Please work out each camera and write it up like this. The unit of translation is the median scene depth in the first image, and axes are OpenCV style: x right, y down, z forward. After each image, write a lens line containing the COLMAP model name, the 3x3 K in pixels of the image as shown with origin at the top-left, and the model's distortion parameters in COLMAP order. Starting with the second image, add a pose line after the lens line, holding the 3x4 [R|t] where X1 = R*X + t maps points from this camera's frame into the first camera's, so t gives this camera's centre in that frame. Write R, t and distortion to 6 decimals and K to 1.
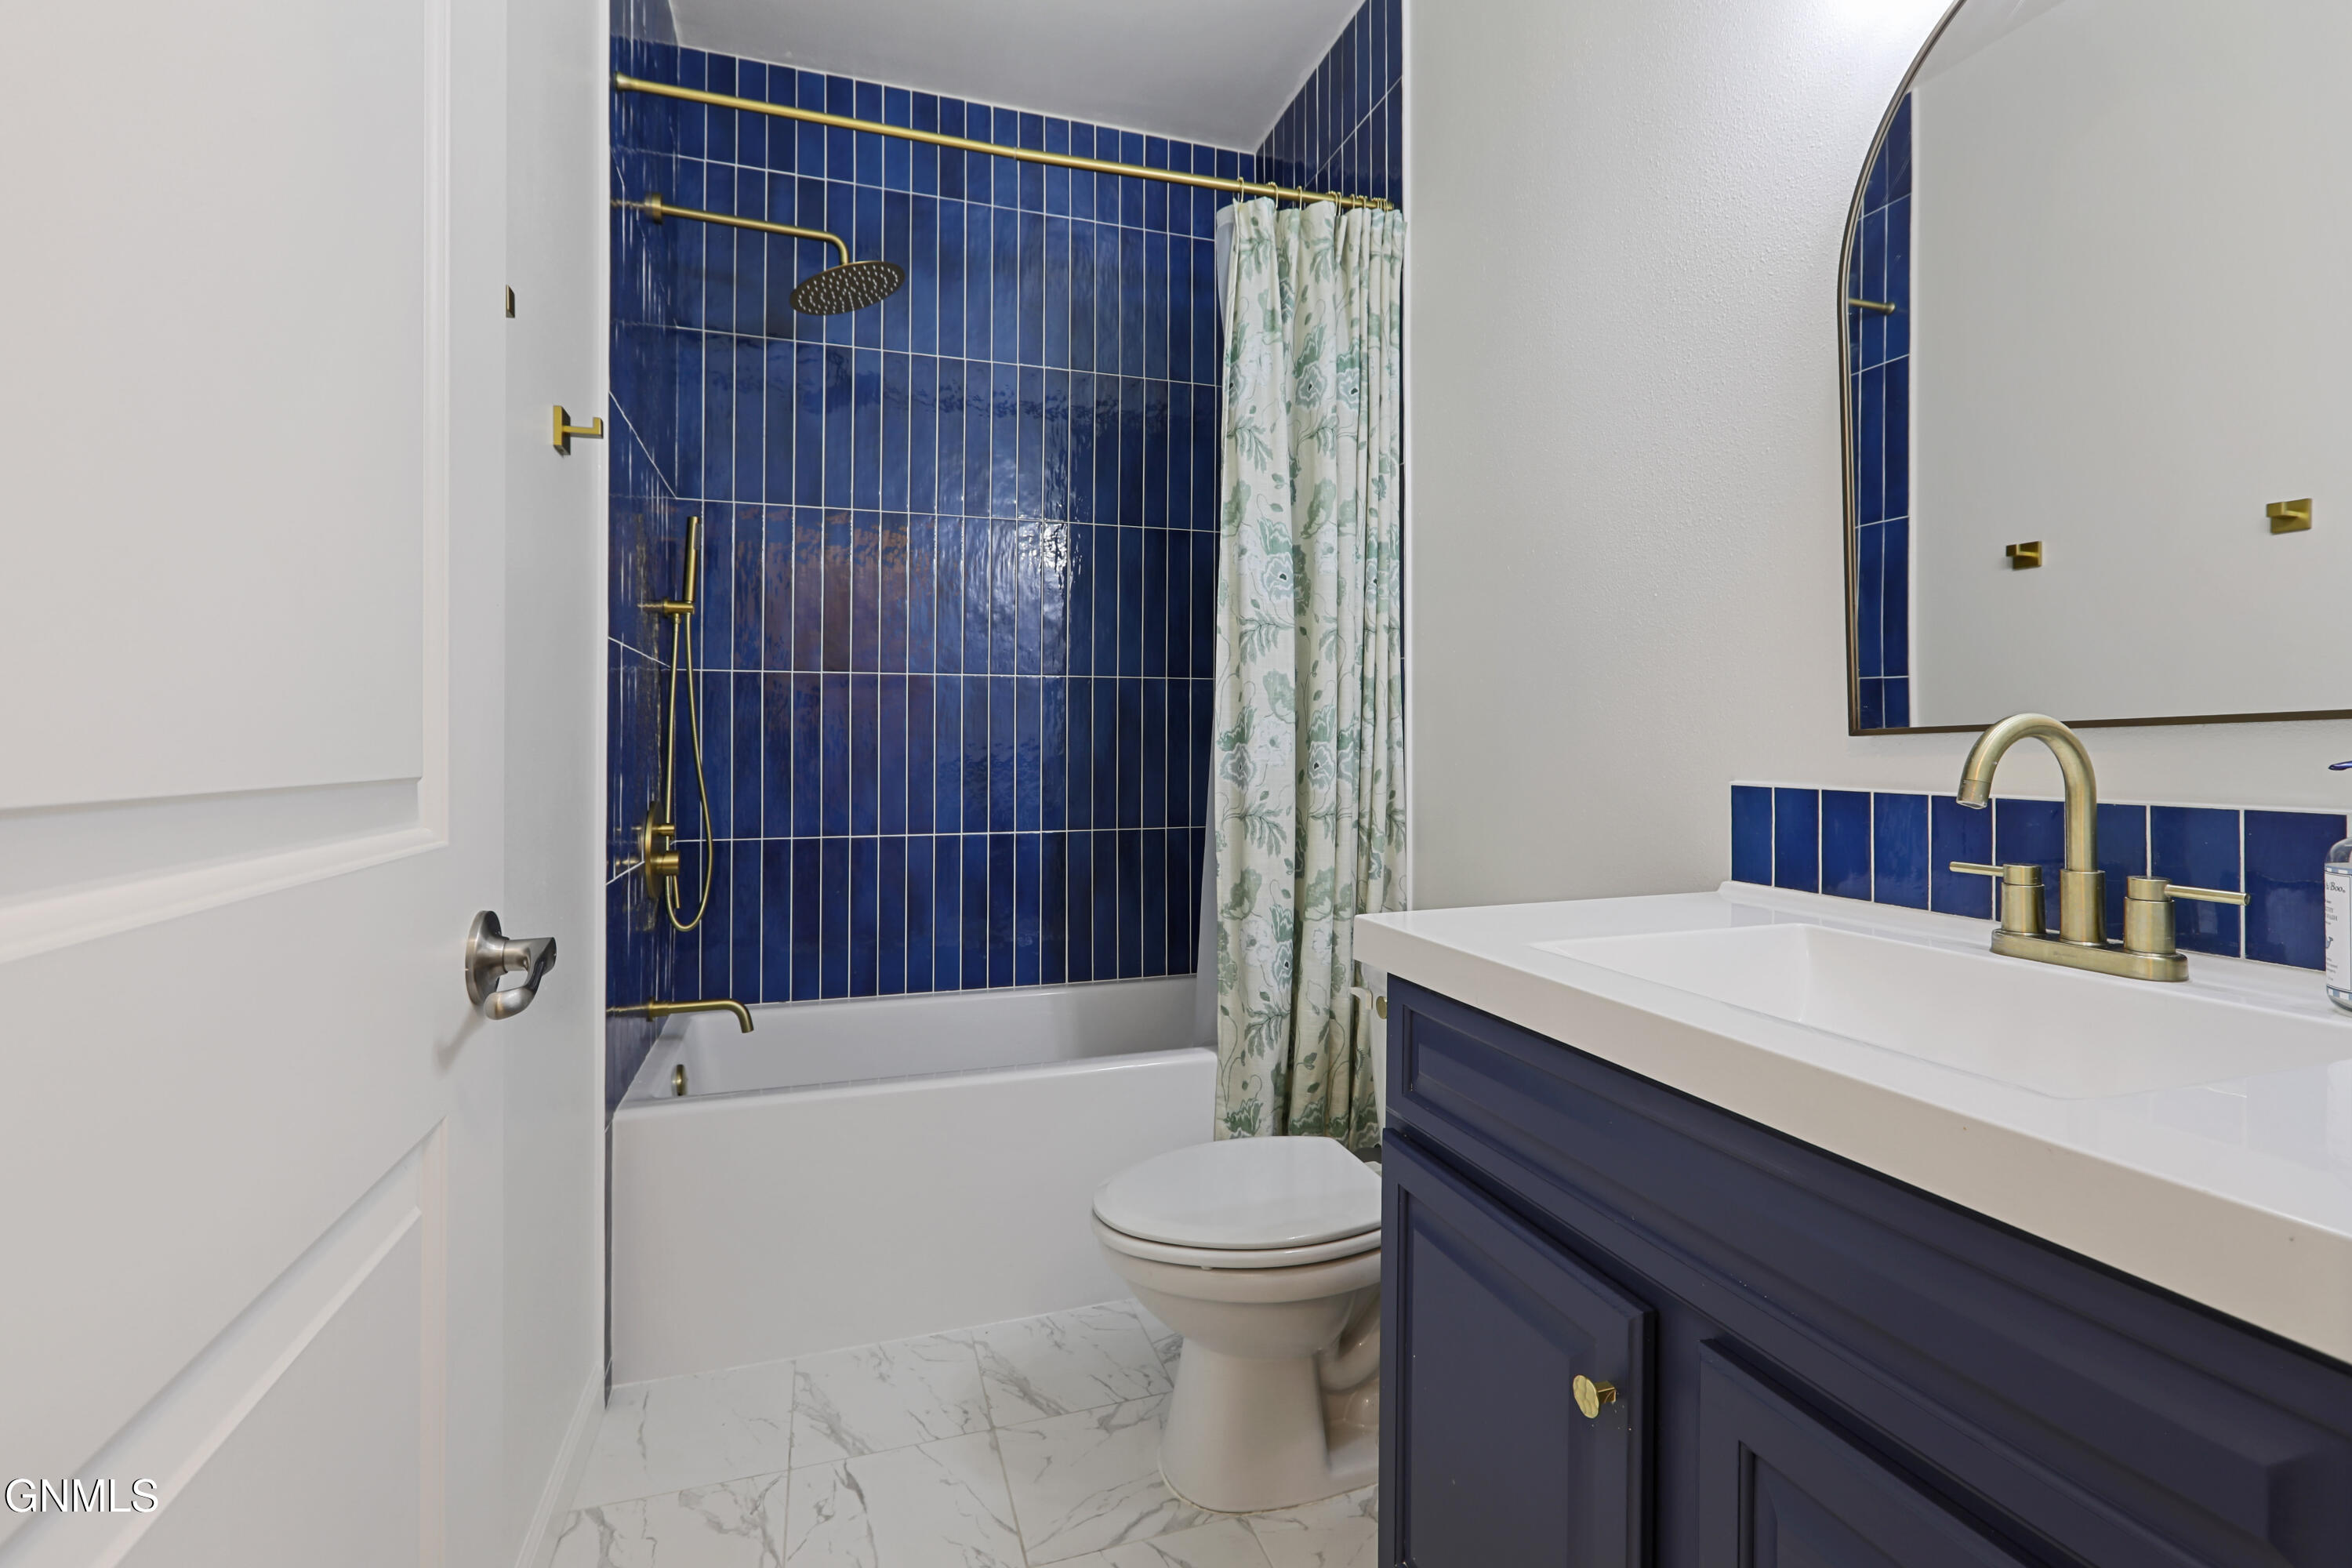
lens RADIAL K [[1000.0, 0, 1161.4], [0, 1000.0, 780.6], [0, 0, 1]] dist [-0.008512, 0.002801]
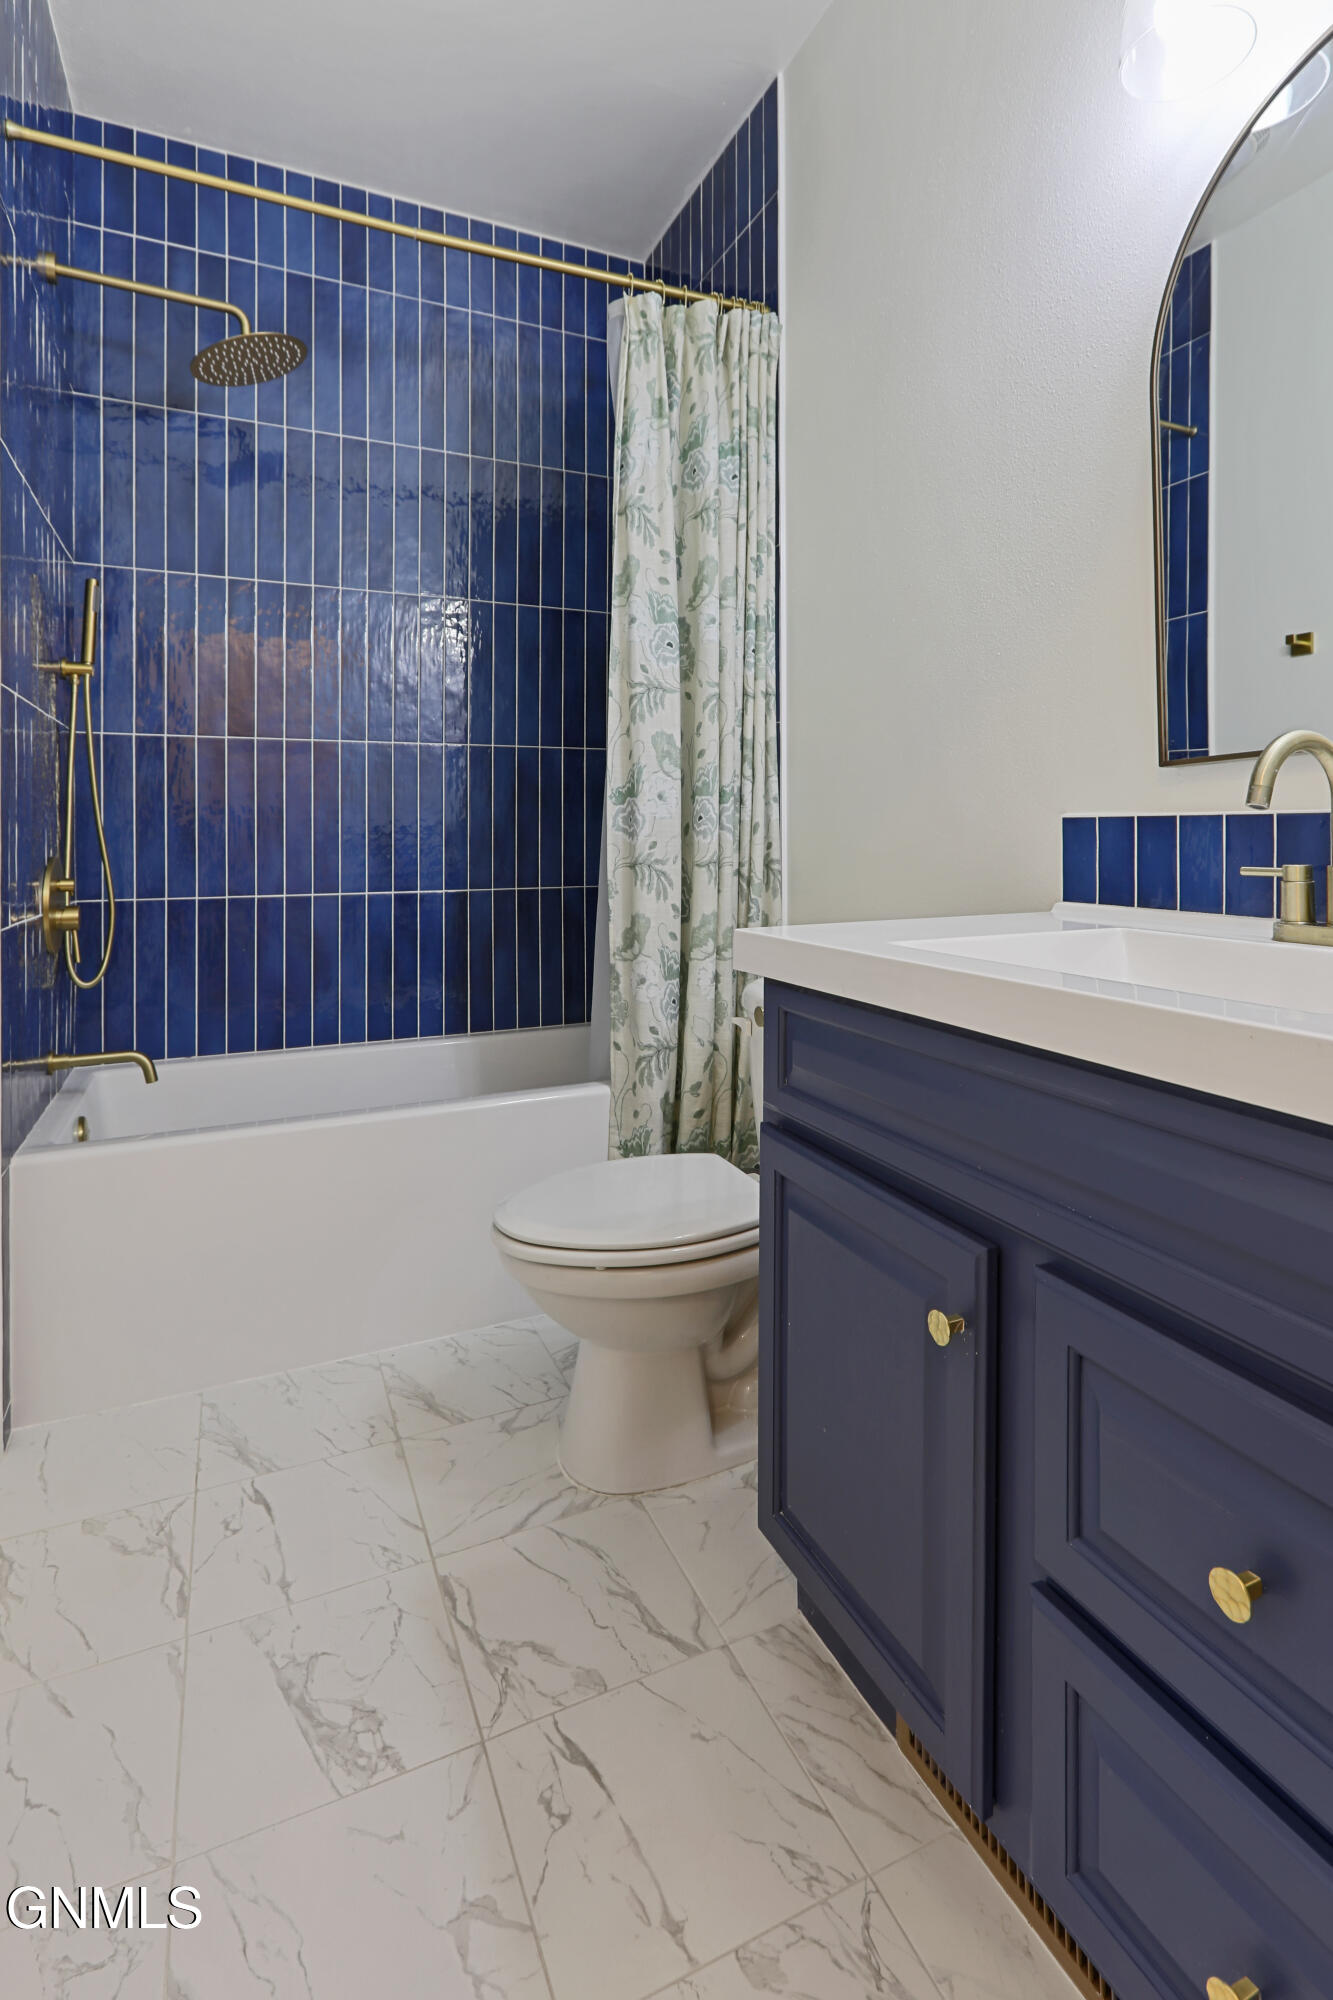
lens RADIAL K [[918.1, 0, 666.6], [0, 918.1, 1001.1], [0, 0, 1]] dist [-0.001462, -0.000820]
pose [[0.993768, -0.003404, 0.111416, 0.005597], [0.002484, 0.999962, 0.008398, 0.173272], [-0.111441, -0.008069, 0.993738, 0.007846]]
